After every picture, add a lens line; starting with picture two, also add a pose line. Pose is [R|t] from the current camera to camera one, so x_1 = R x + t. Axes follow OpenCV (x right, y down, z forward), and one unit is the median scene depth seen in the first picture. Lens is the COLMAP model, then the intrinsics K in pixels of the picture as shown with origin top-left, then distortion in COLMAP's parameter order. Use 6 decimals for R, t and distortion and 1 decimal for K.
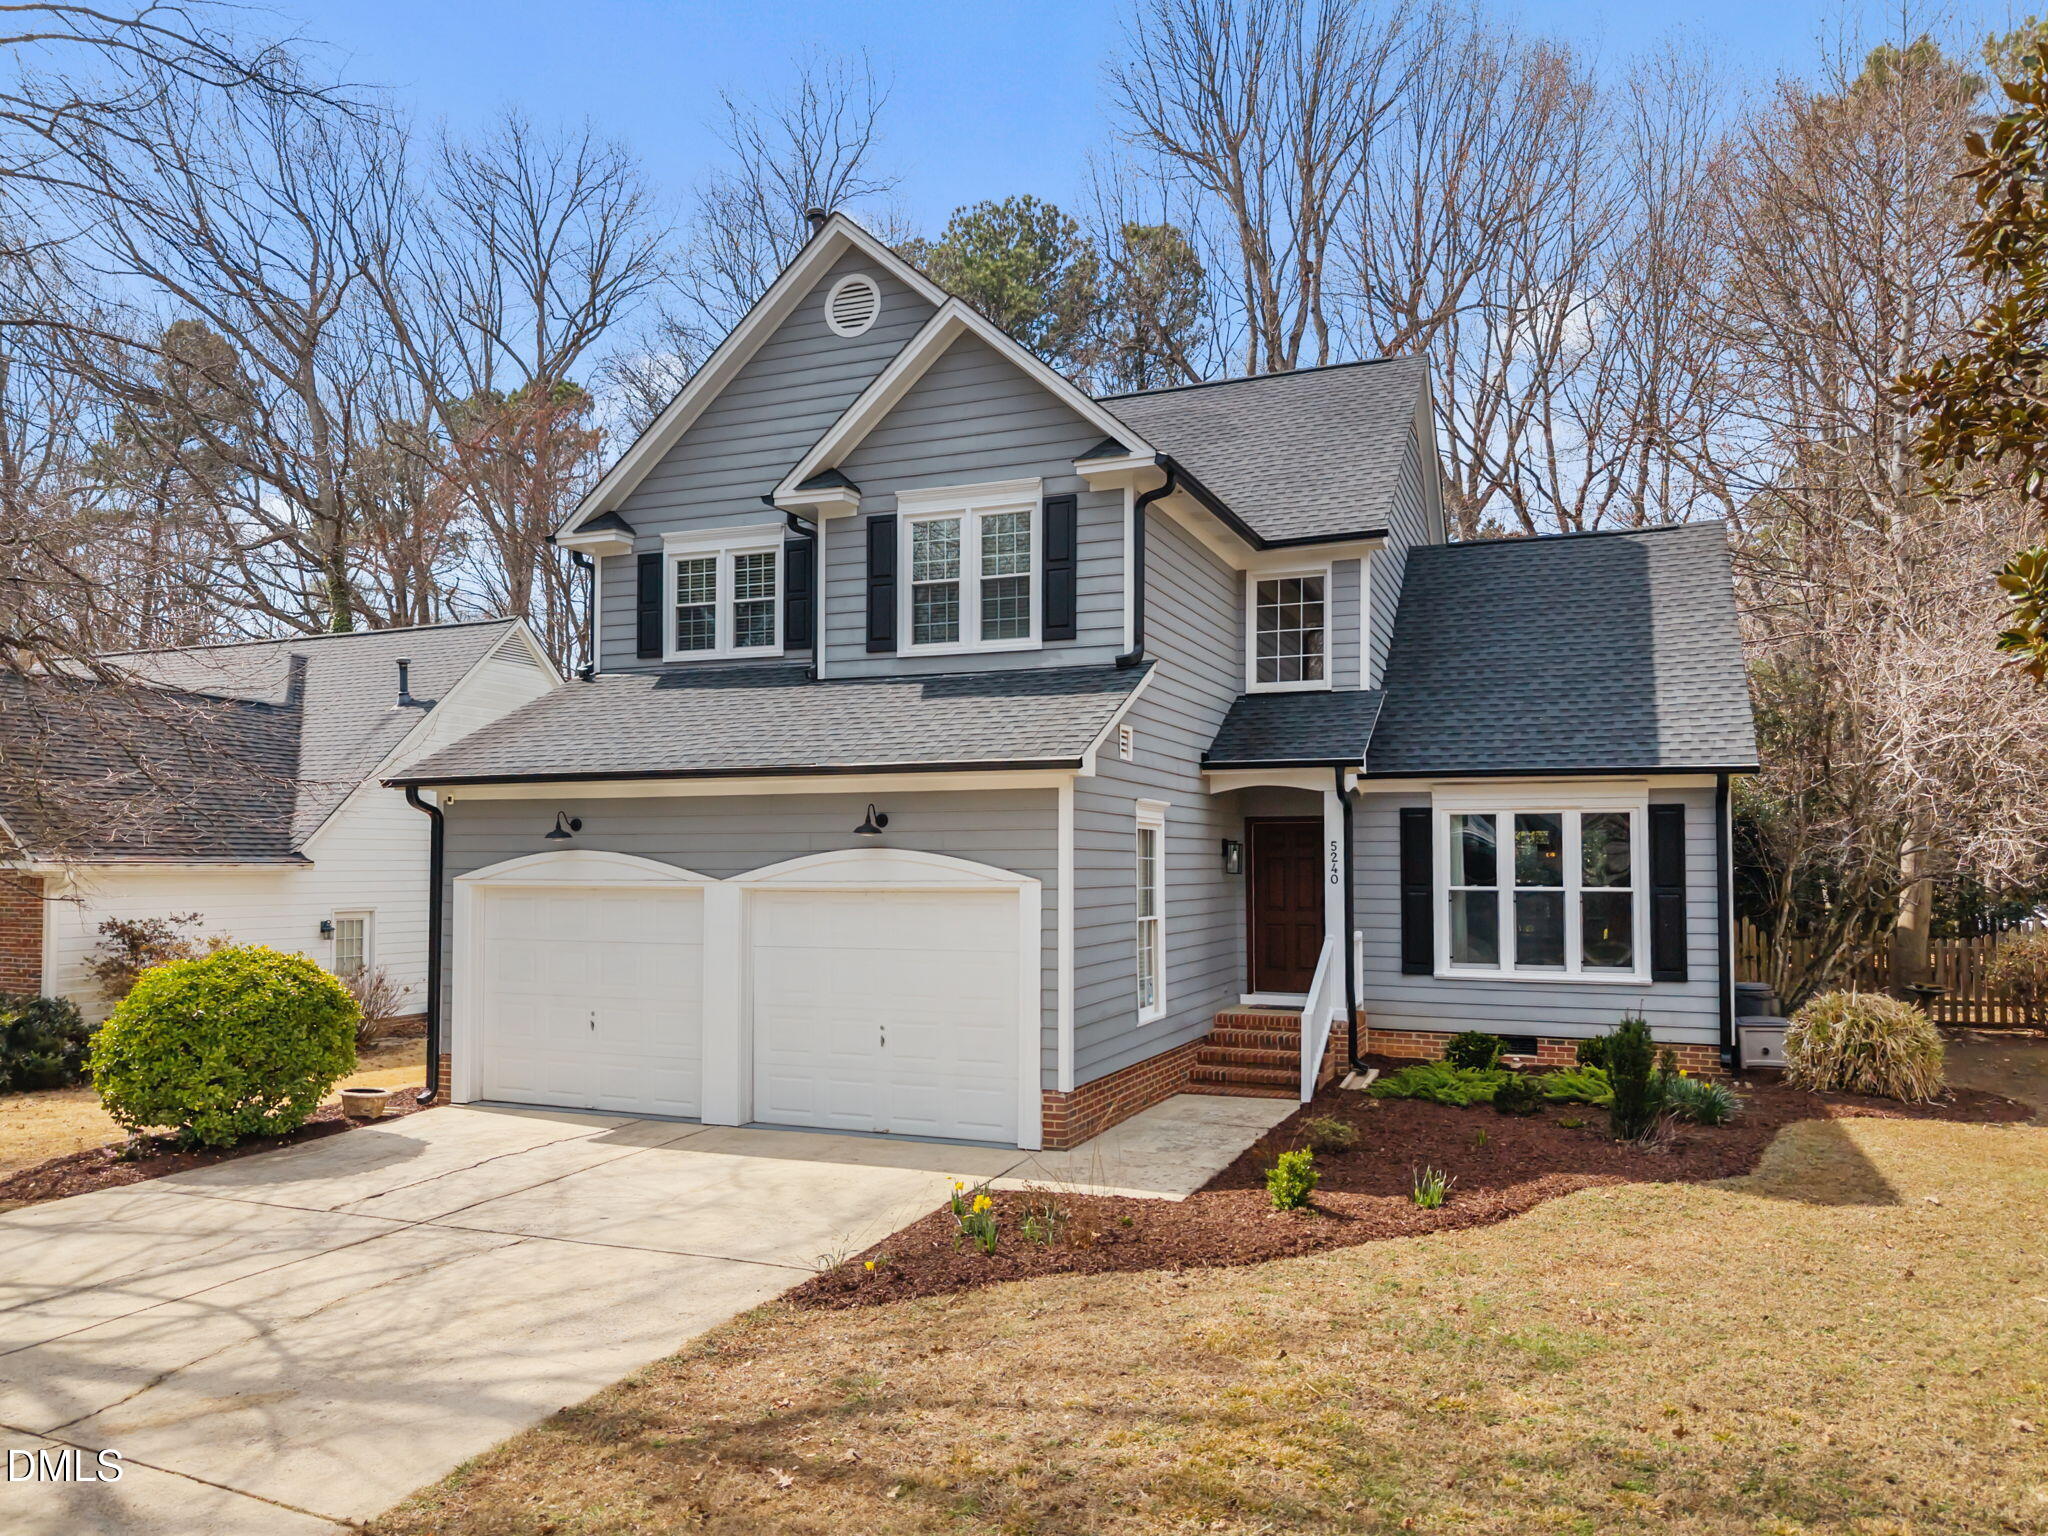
lens RADIAL K [[1440.5, 0, 988.6], [0, 1440.5, 836.0], [0, 0, 1]] dist [0.004560, -0.006633]
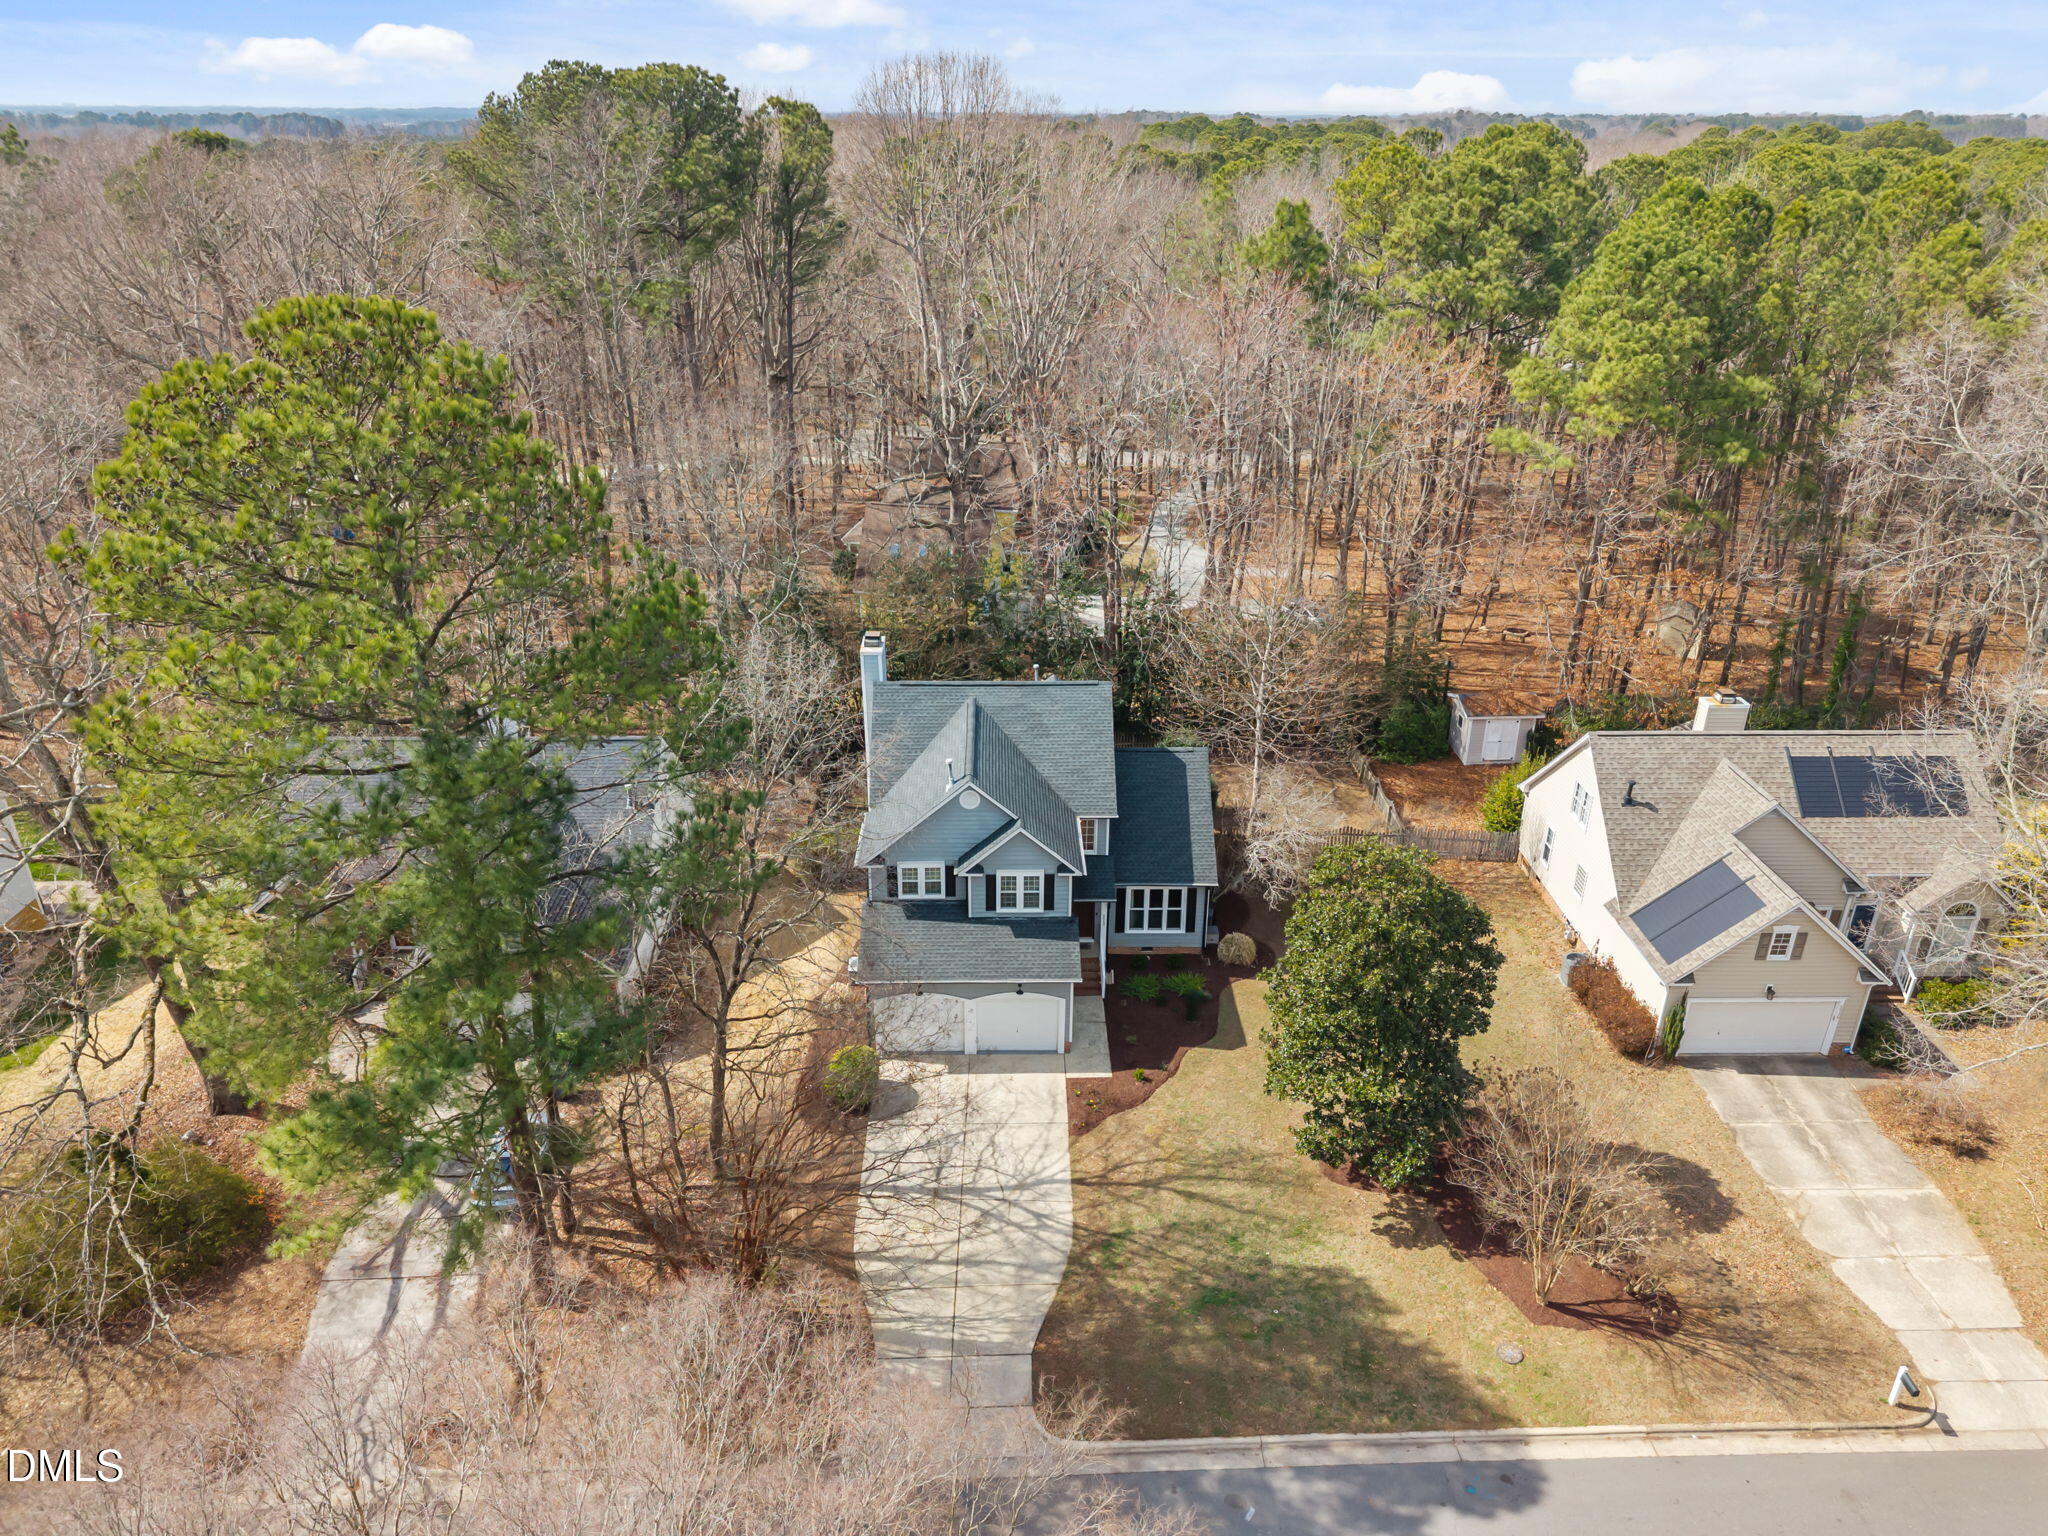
lens RADIAL K [[1440.5, 0, 1033.3], [0, 1440.5, 753.9], [0, 0, 1]] dist [0.004560, -0.006633]
pose [[0.905853, -0.171782, 0.387196, -1.096594], [-0.016824, 0.898767, 0.438105, -1.731032], [-0.423257, -0.403373, 0.811260, -1.429852]]
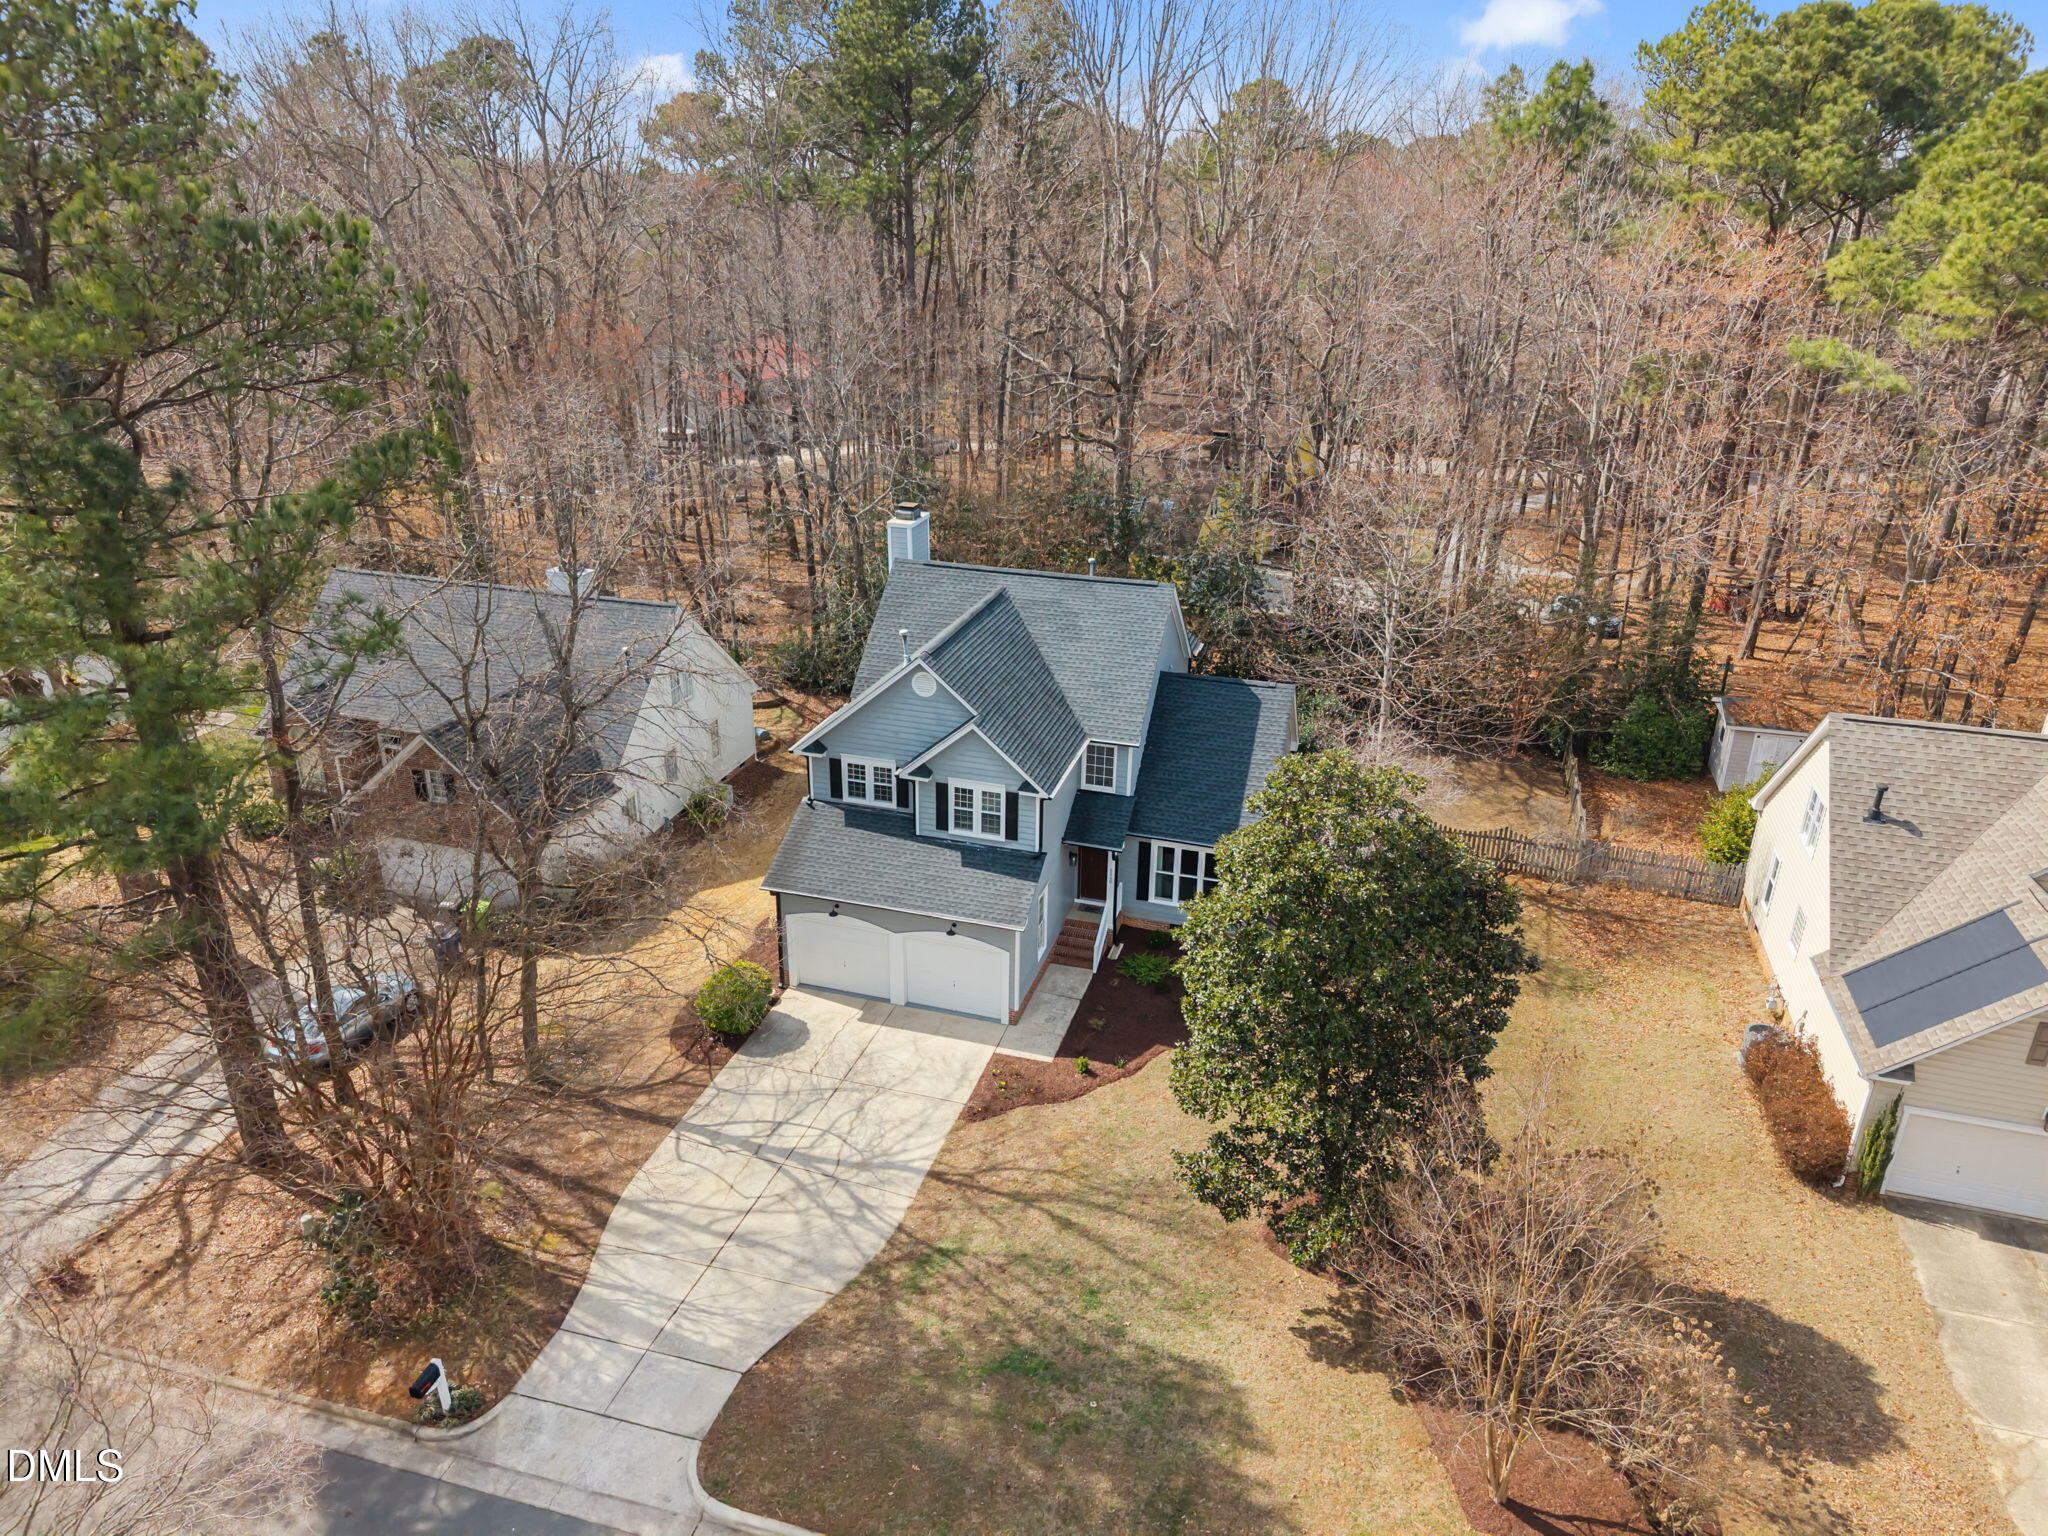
lens RADIAL K [[1423.5, 0, 1013.1], [0, 1423.5, 752.7], [0, 0, 1]] dist [0.007174, -0.009881]
pose [[0.993268, -0.034381, 0.110616, -0.208947], [-0.013434, 0.914304, 0.404807, -1.198571], [-0.115054, -0.403568, 0.907687, -1.203333]]
